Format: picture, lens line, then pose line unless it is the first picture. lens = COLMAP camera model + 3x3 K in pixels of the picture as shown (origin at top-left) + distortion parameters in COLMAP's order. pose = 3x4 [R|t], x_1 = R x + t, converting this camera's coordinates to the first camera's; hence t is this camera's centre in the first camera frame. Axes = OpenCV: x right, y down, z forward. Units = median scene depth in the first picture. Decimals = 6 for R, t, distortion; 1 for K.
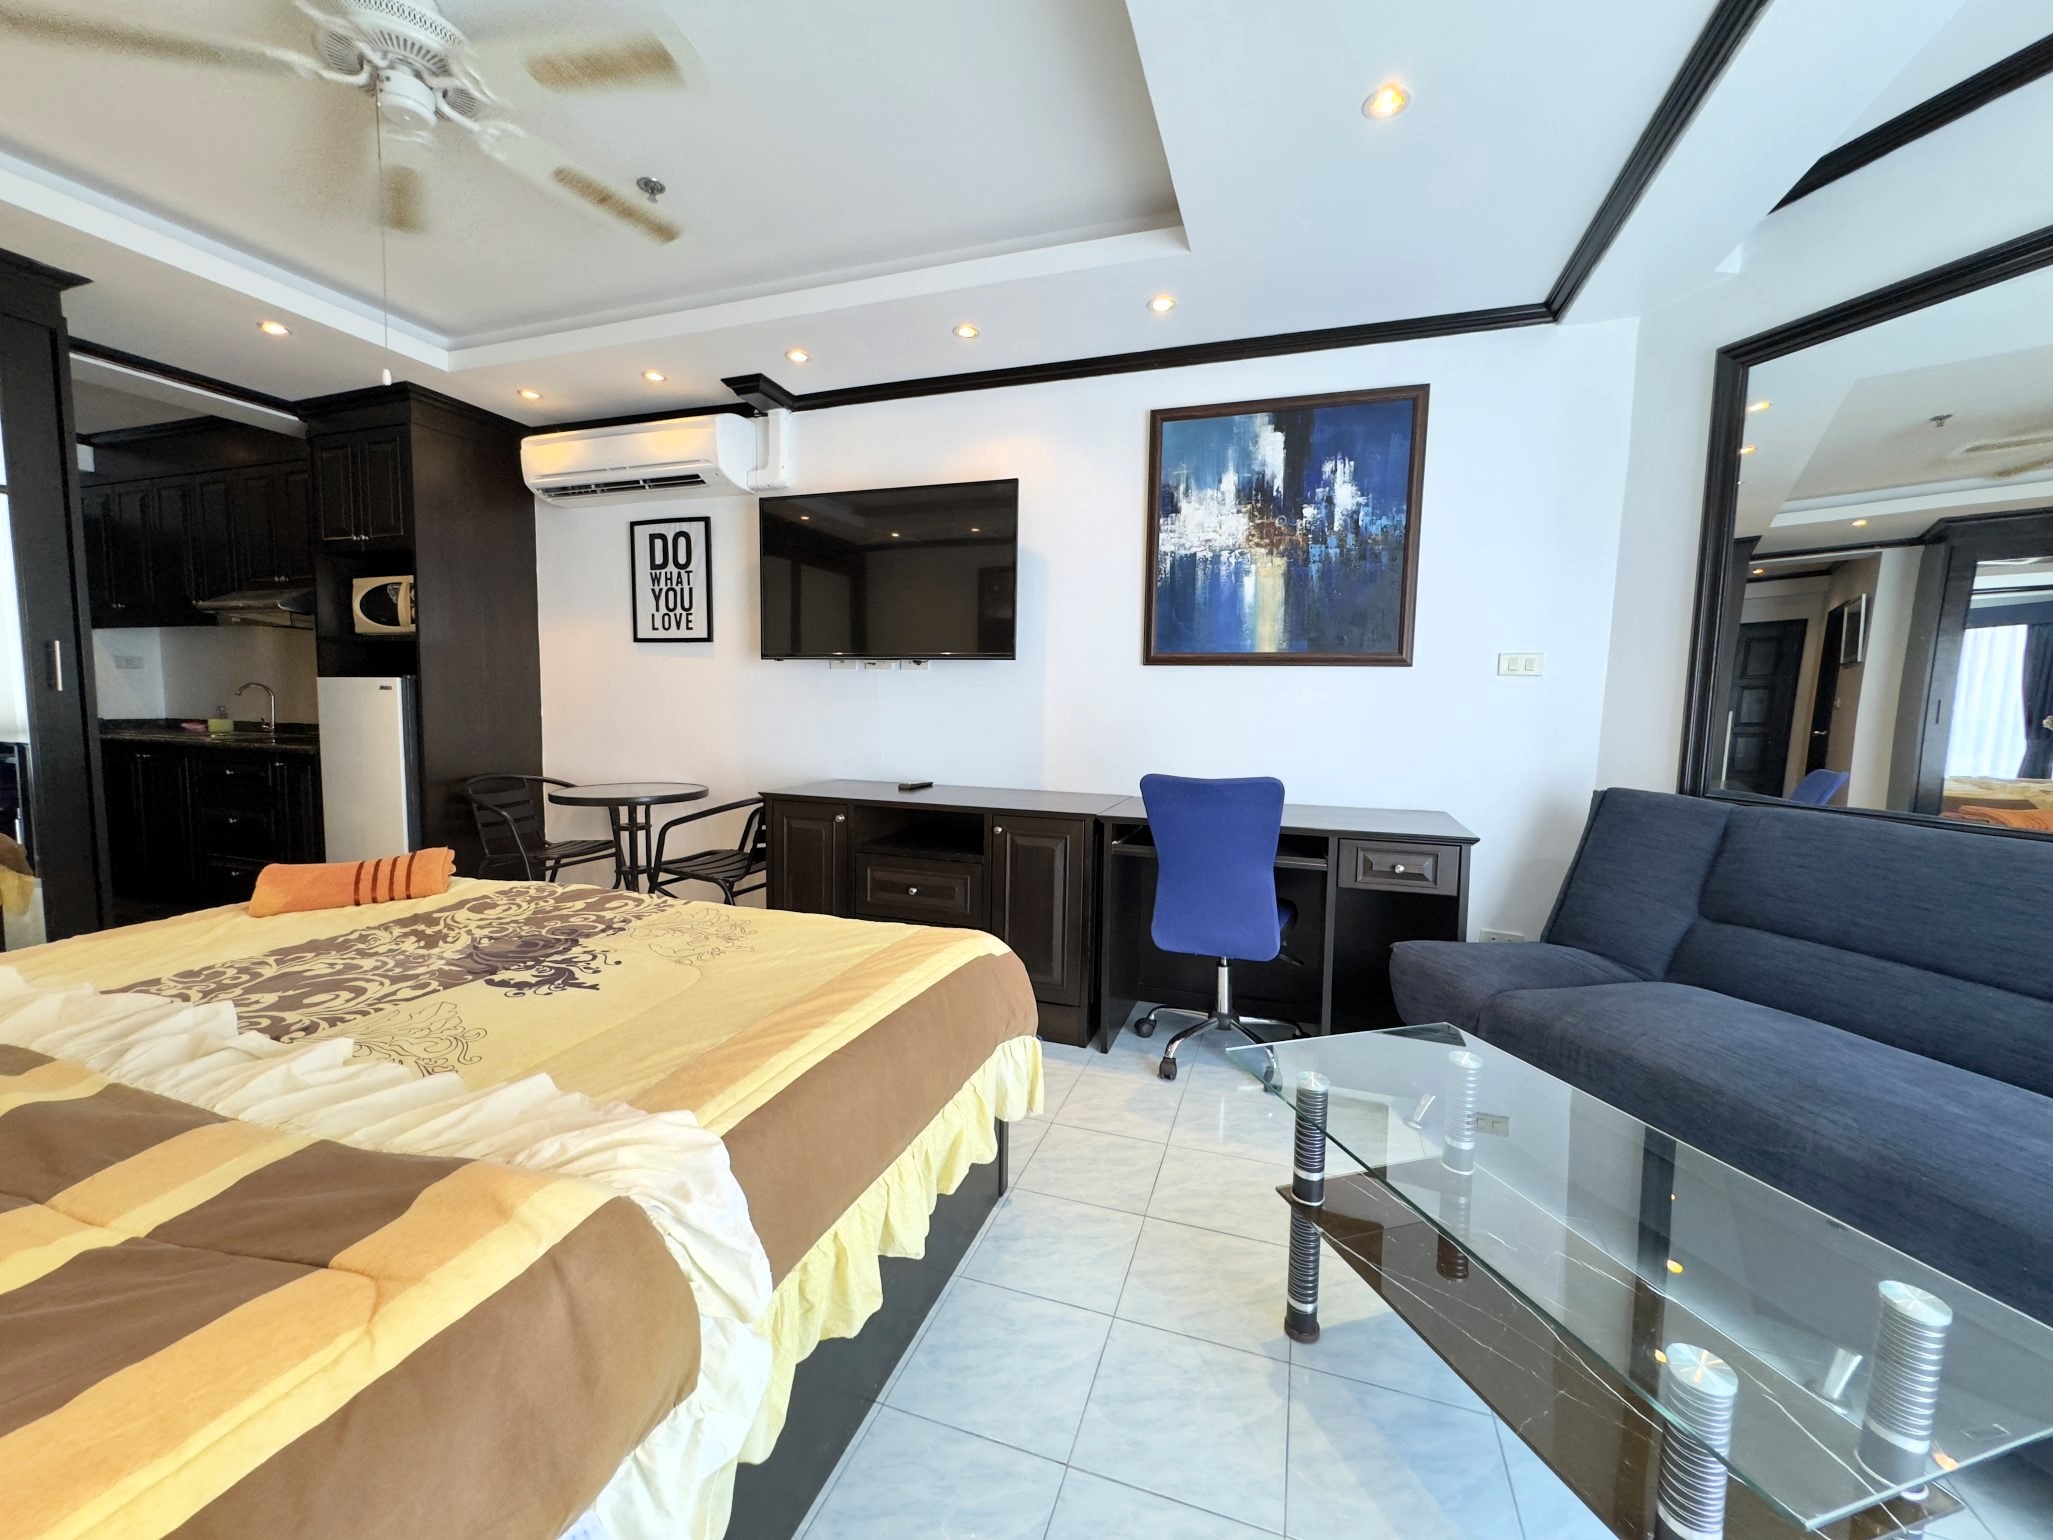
lens RADIAL K [[815.8, 0, 1022.7], [0, 815.8, 764.5], [0, 0, 1]] dist [-0.001189, 0.000299]
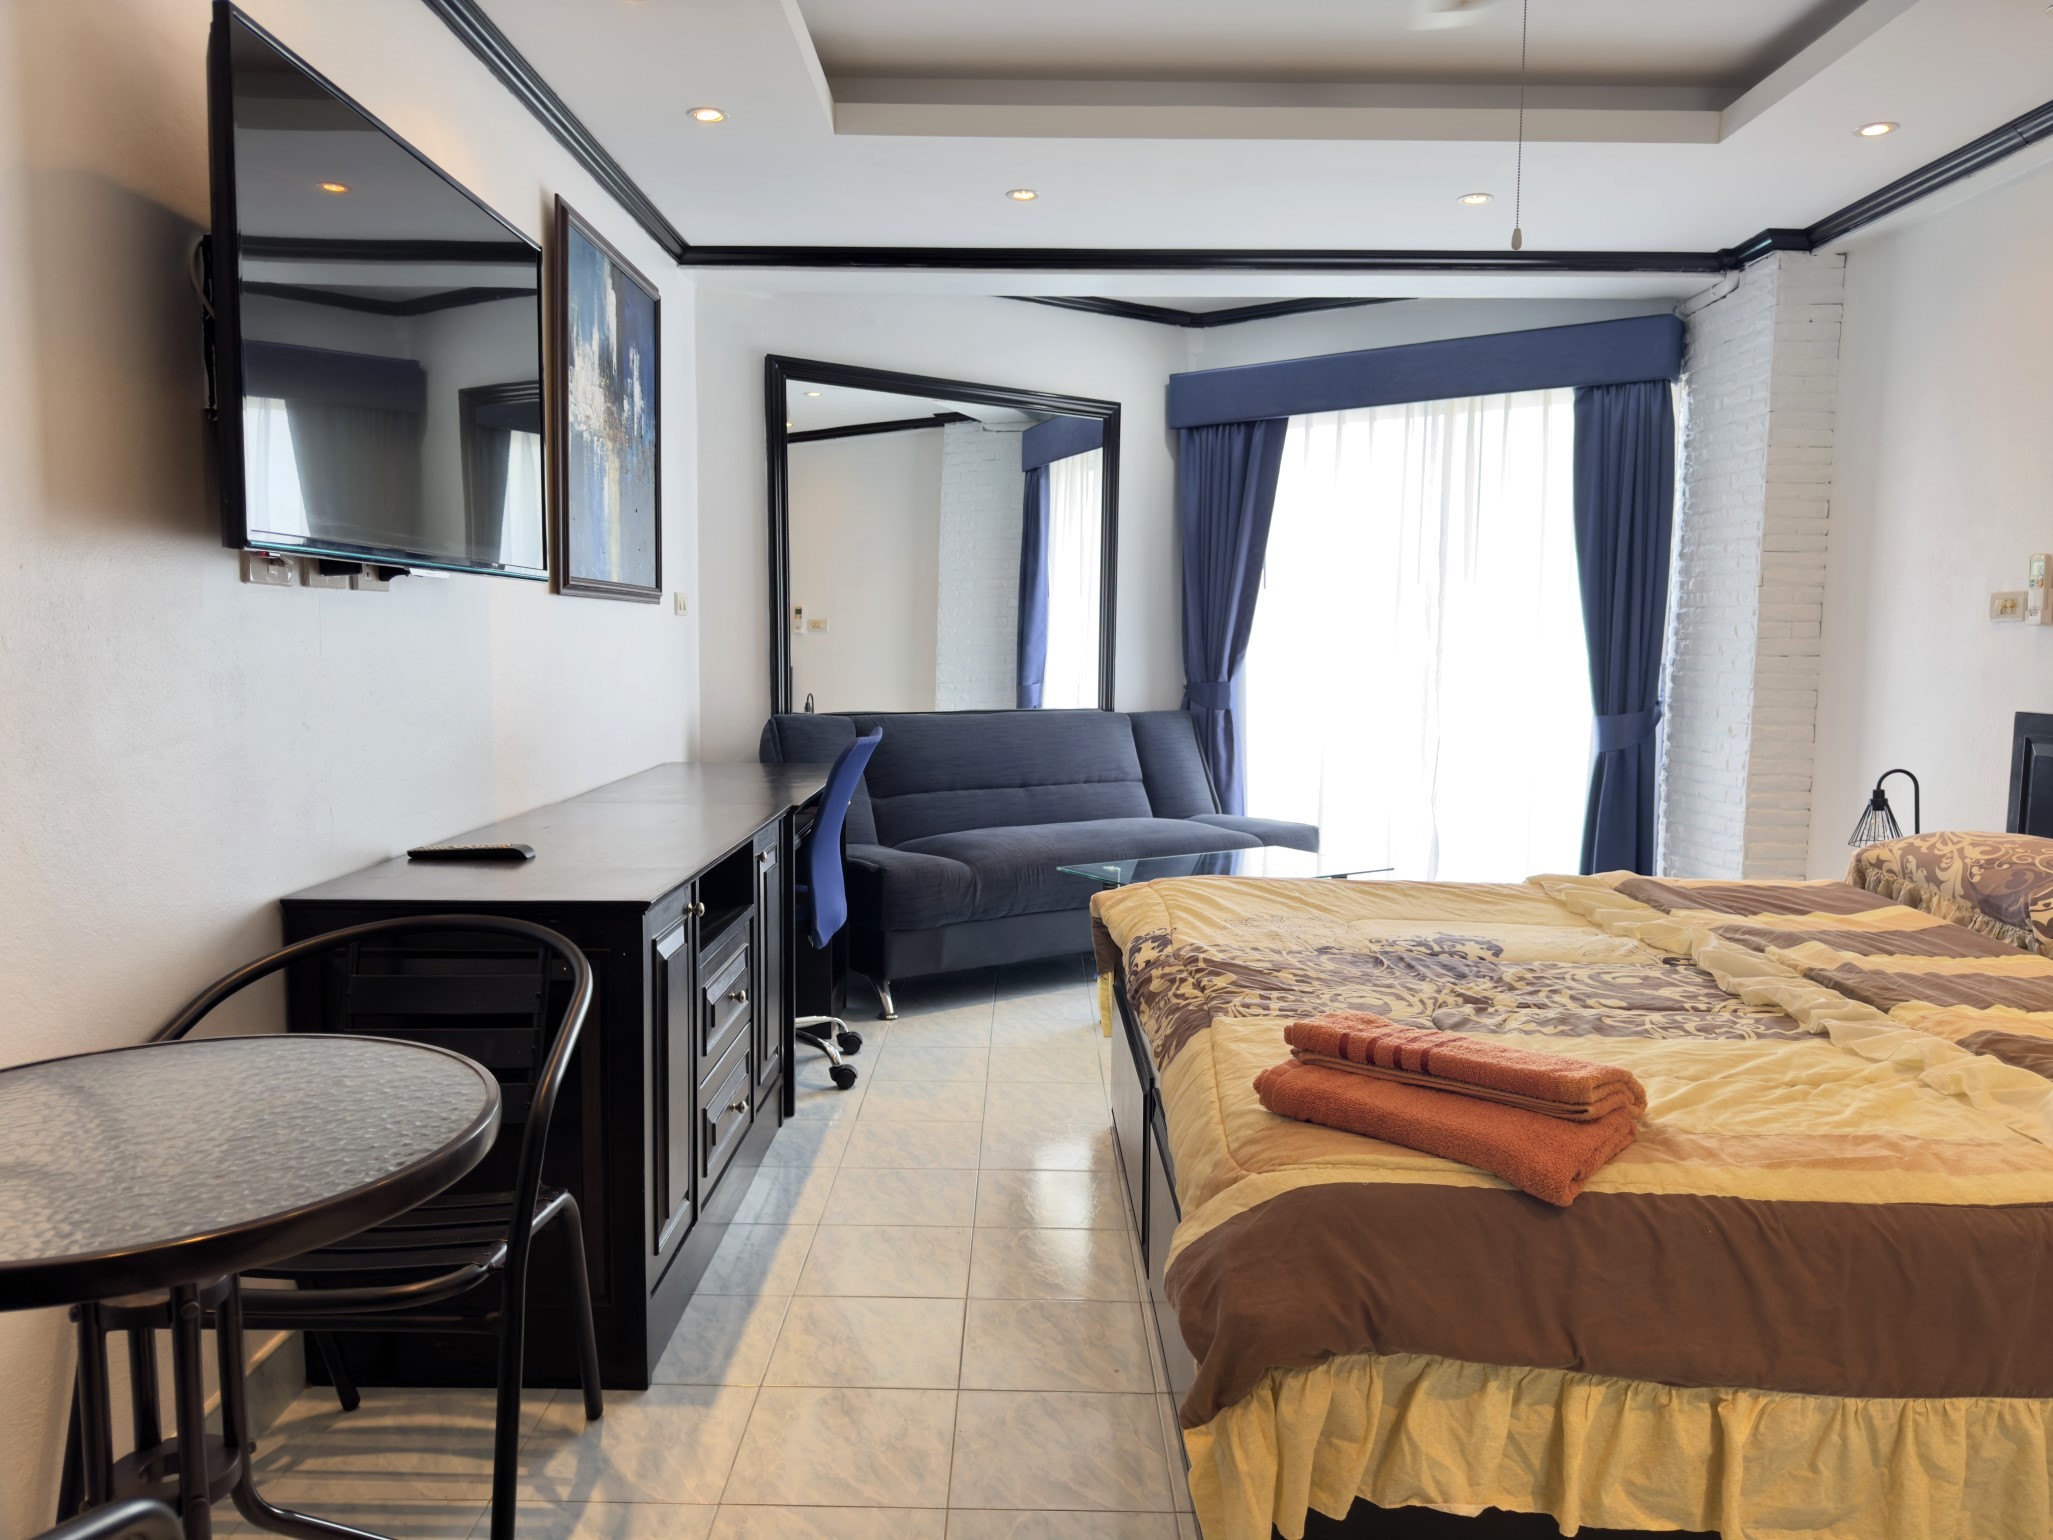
lens RADIAL K [[1447.0, 0, 1011.6], [0, 1447.0, 769.0], [0, 0, 1]] dist [0.064189, -0.073498]
pose [[-0.322315, -0.110388, 0.940174, -1.086444], [0.060314, 0.988765, 0.136770, -0.125559], [-0.944709, 0.100788, -0.312035, 1.070253]]
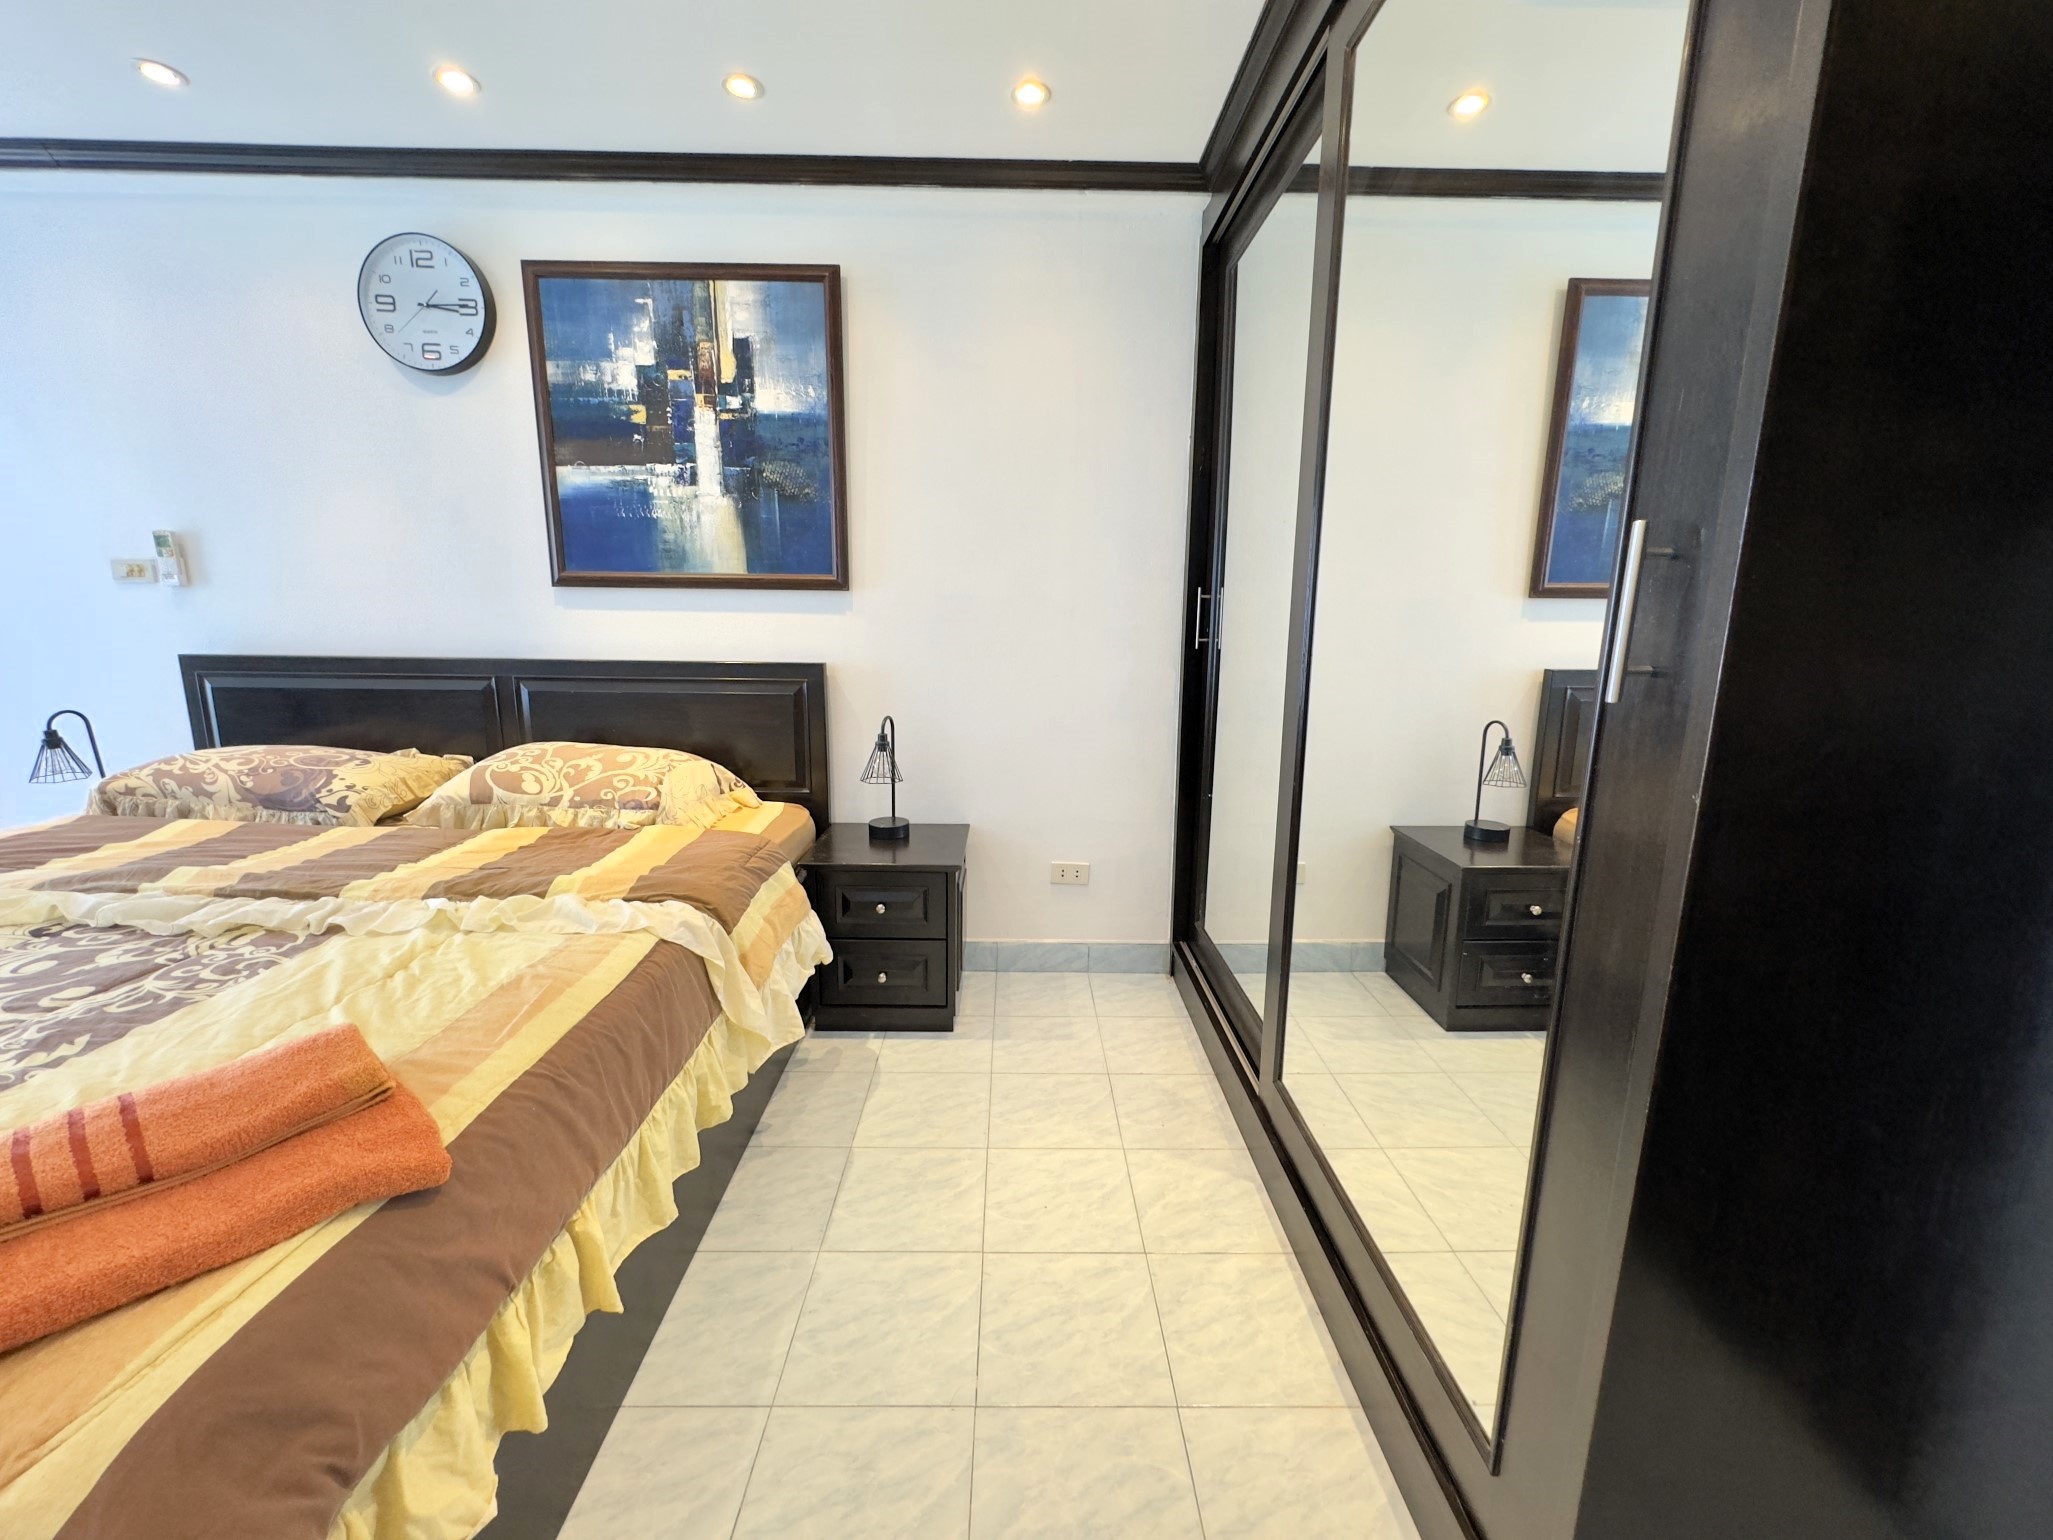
lens RADIAL K [[815.8, 0, 1032.0], [0, 815.8, 765.9], [0, 0, 1]] dist [-0.001189, 0.000299]
pose [[-0.937613, 0.032005, -0.346205, -0.768389], [-0.059184, 0.966529, 0.249638, -0.113491], [0.342607, 0.254554, -0.904336, 1.035324]]
